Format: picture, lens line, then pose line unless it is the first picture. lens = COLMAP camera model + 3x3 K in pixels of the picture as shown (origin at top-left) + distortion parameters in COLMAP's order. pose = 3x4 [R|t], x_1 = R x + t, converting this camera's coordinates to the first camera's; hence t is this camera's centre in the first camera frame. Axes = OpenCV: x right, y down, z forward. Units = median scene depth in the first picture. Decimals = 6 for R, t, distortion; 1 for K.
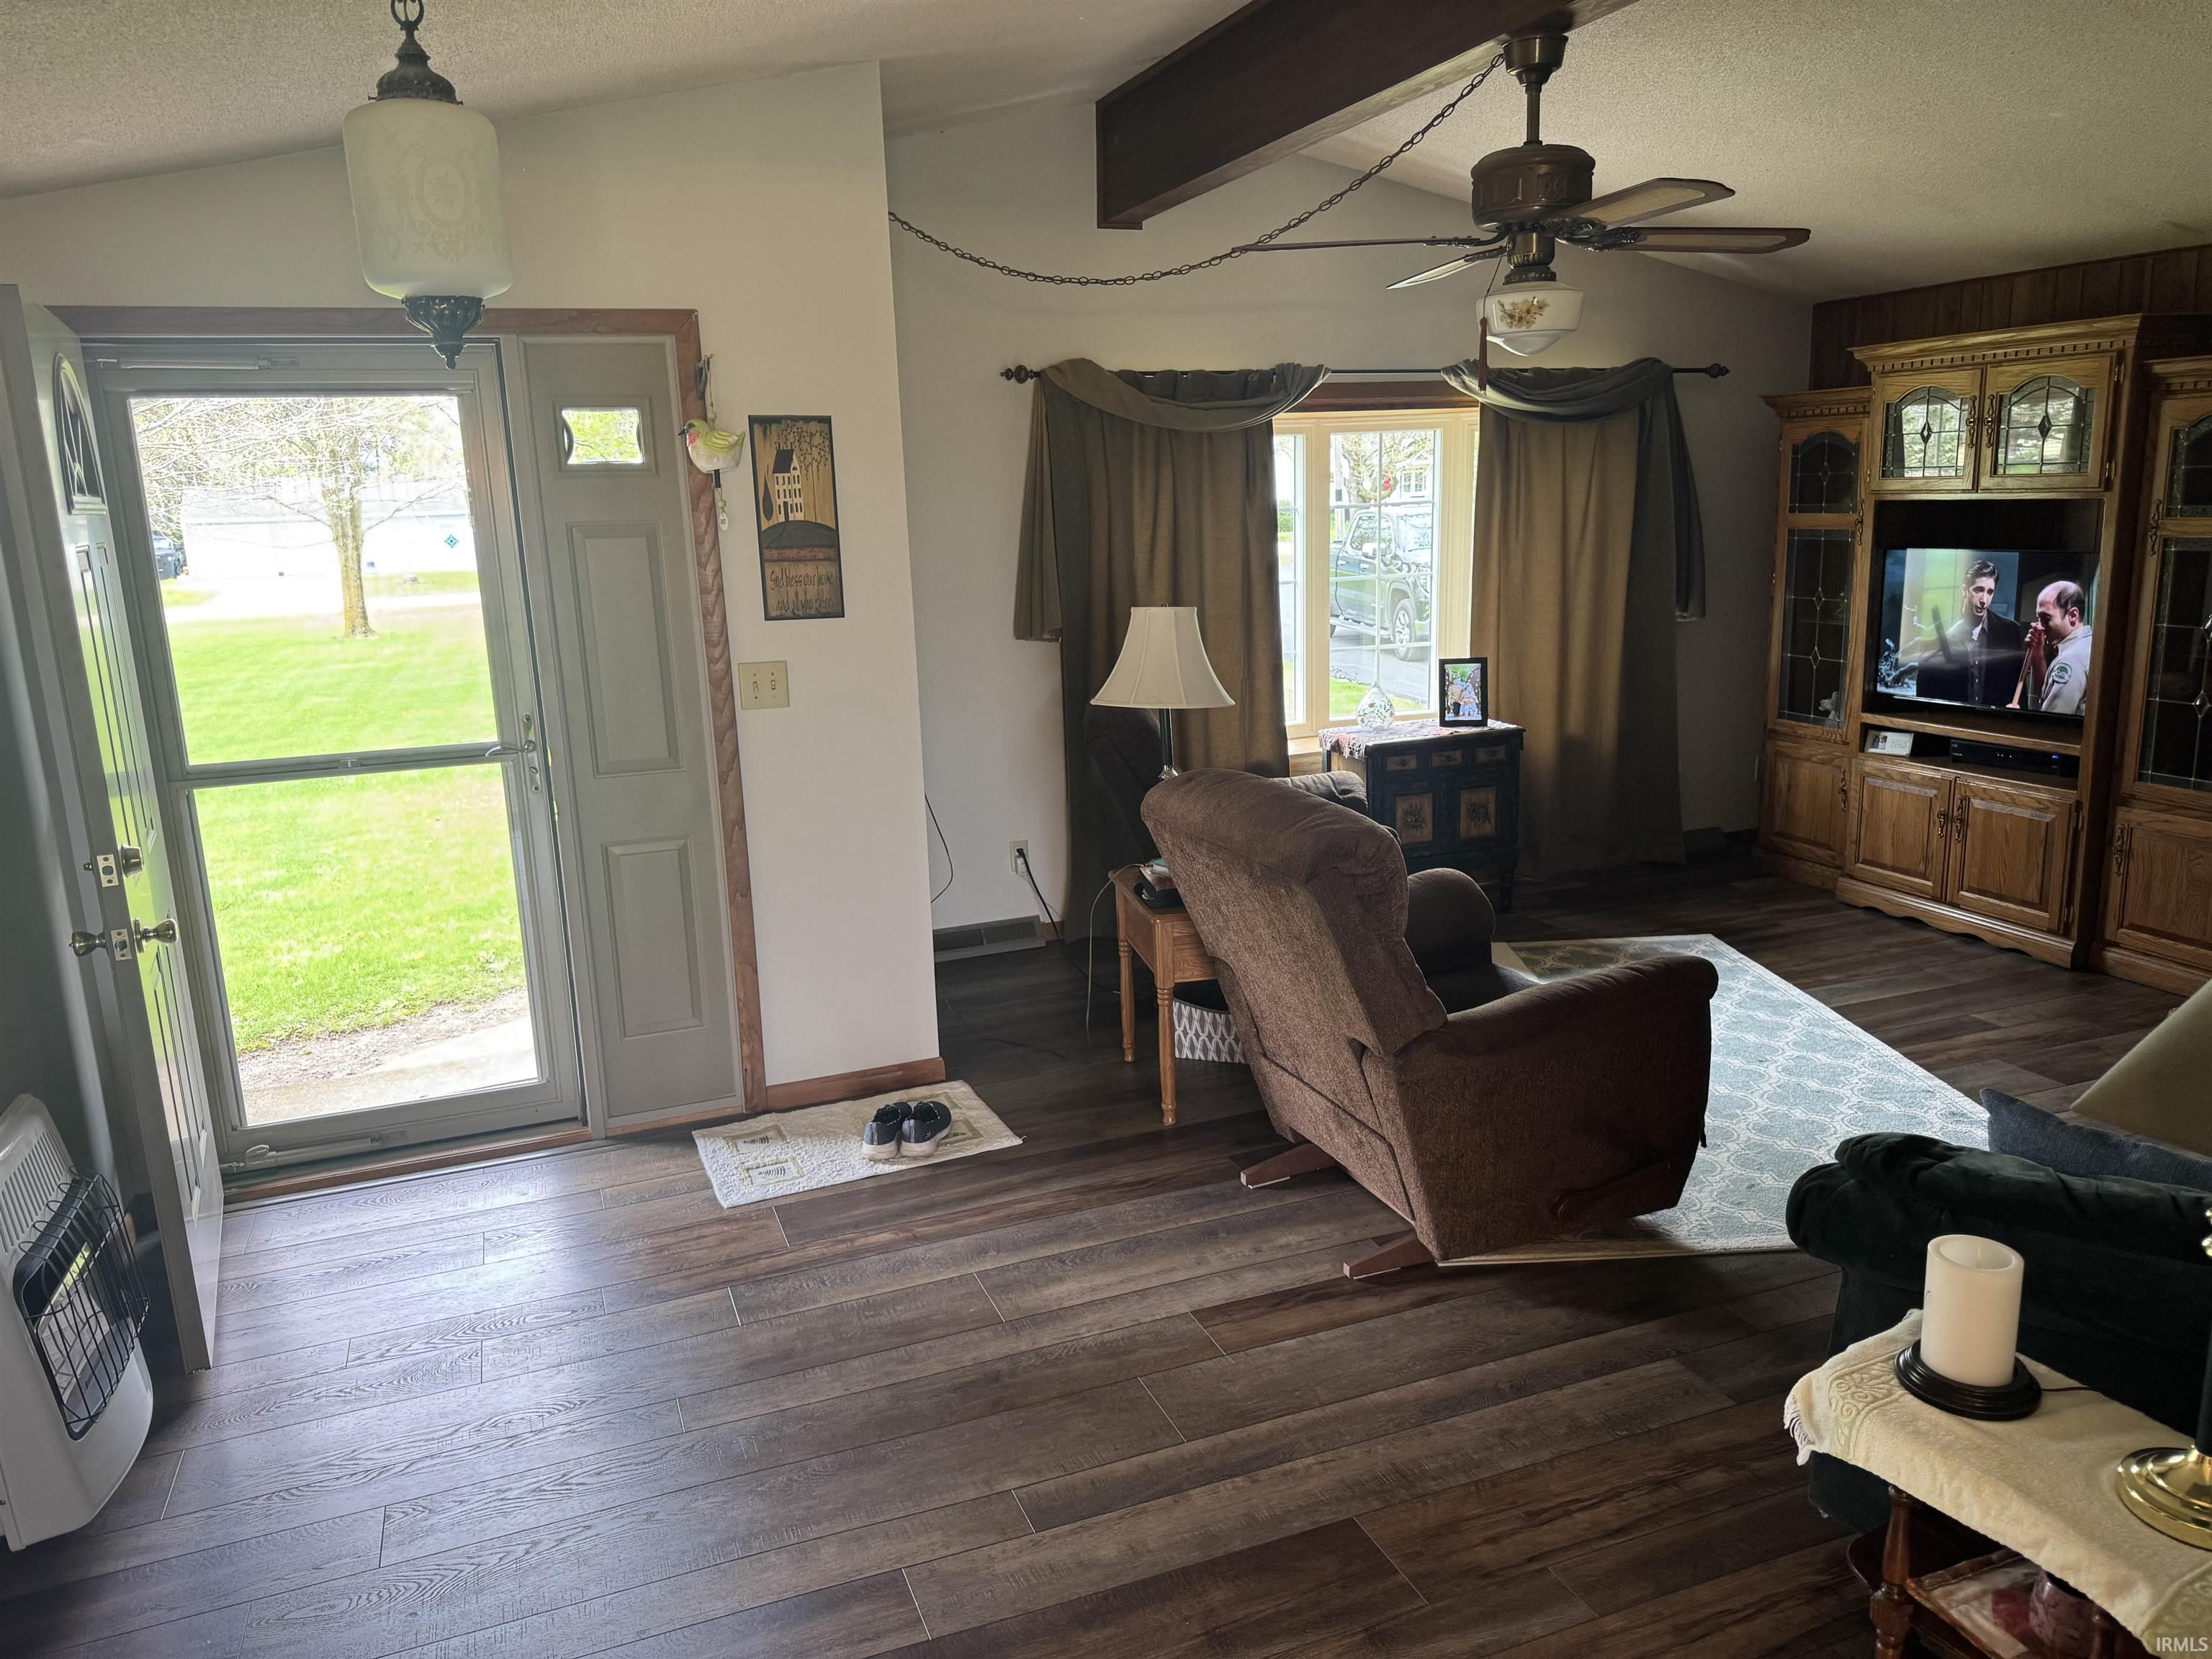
lens RADIAL K [[1525.9, 0, 1109.5], [0, 1525.9, 840.3], [0, 0, 1]] dist [0.056014, -0.083129]
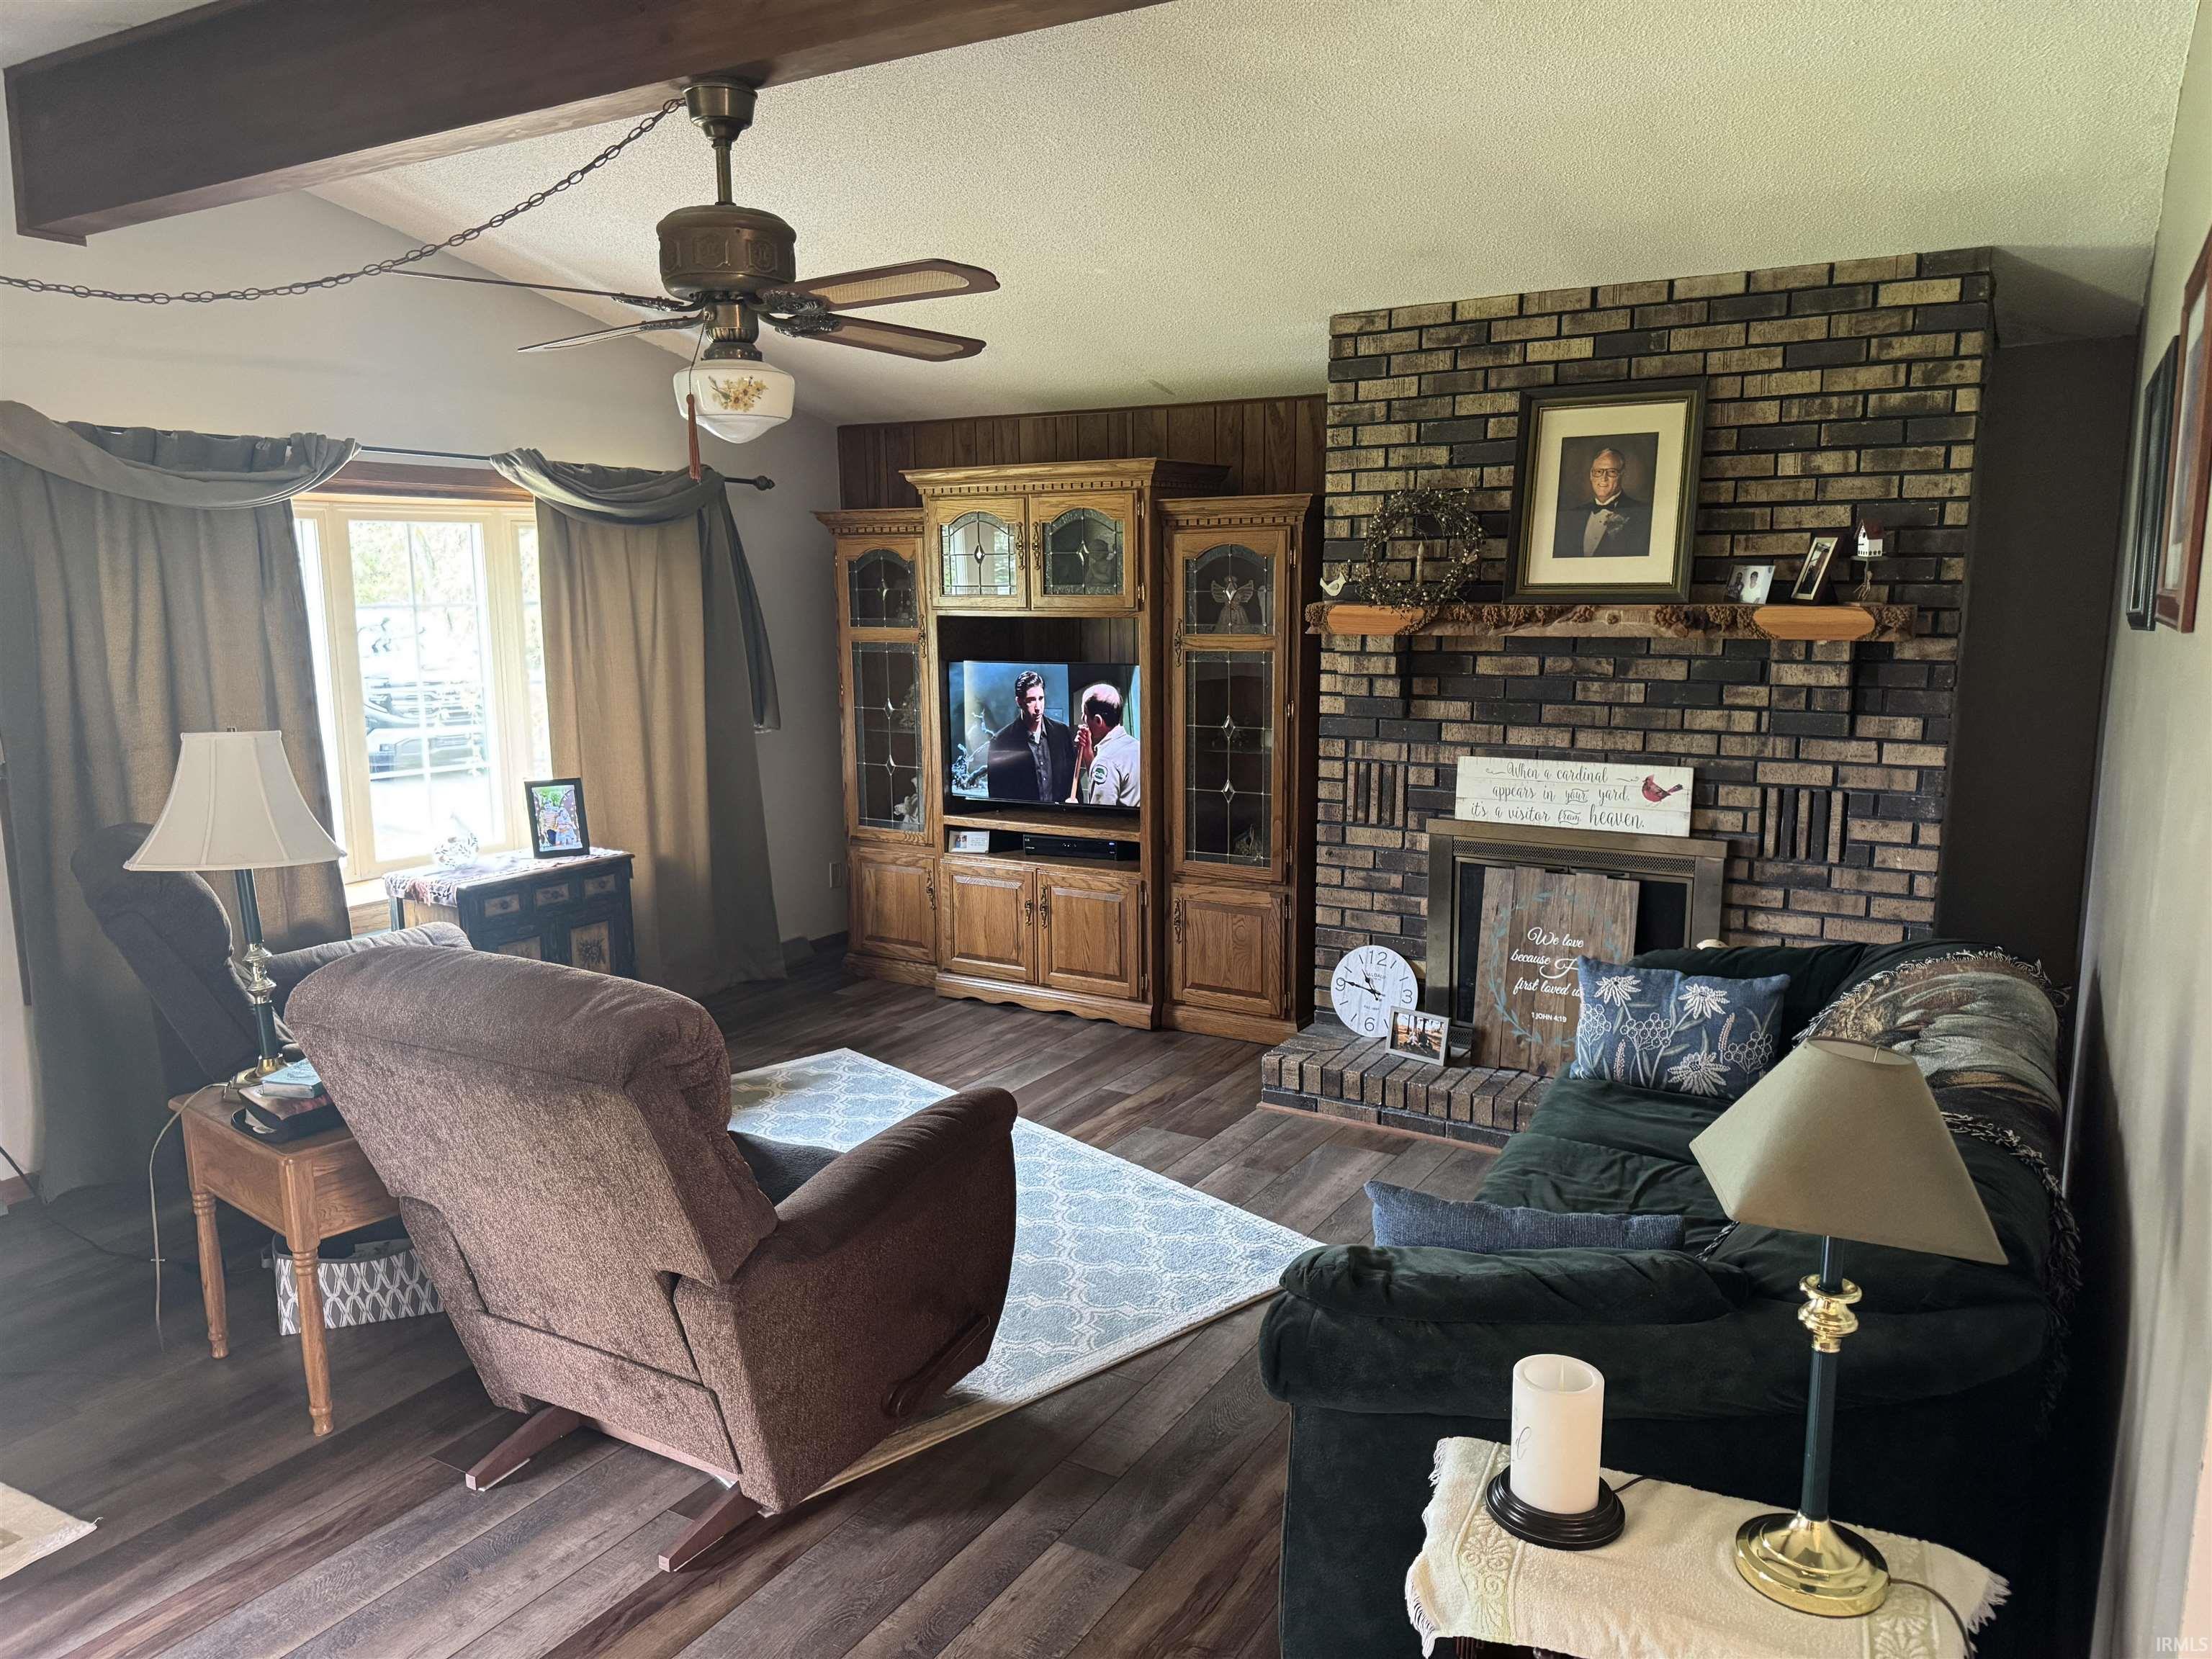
lens RADIAL K [[1525.9, 0, 1109.5], [0, 1525.9, 840.3], [0, 0, 1]] dist [0.056014, -0.083129]
pose [[0.781697, -0.071983, 0.619490, -0.076943], [0.115585, 0.992830, -0.030485, -0.022640], [-0.612854, 0.095434, 0.784412, 0.123641]]
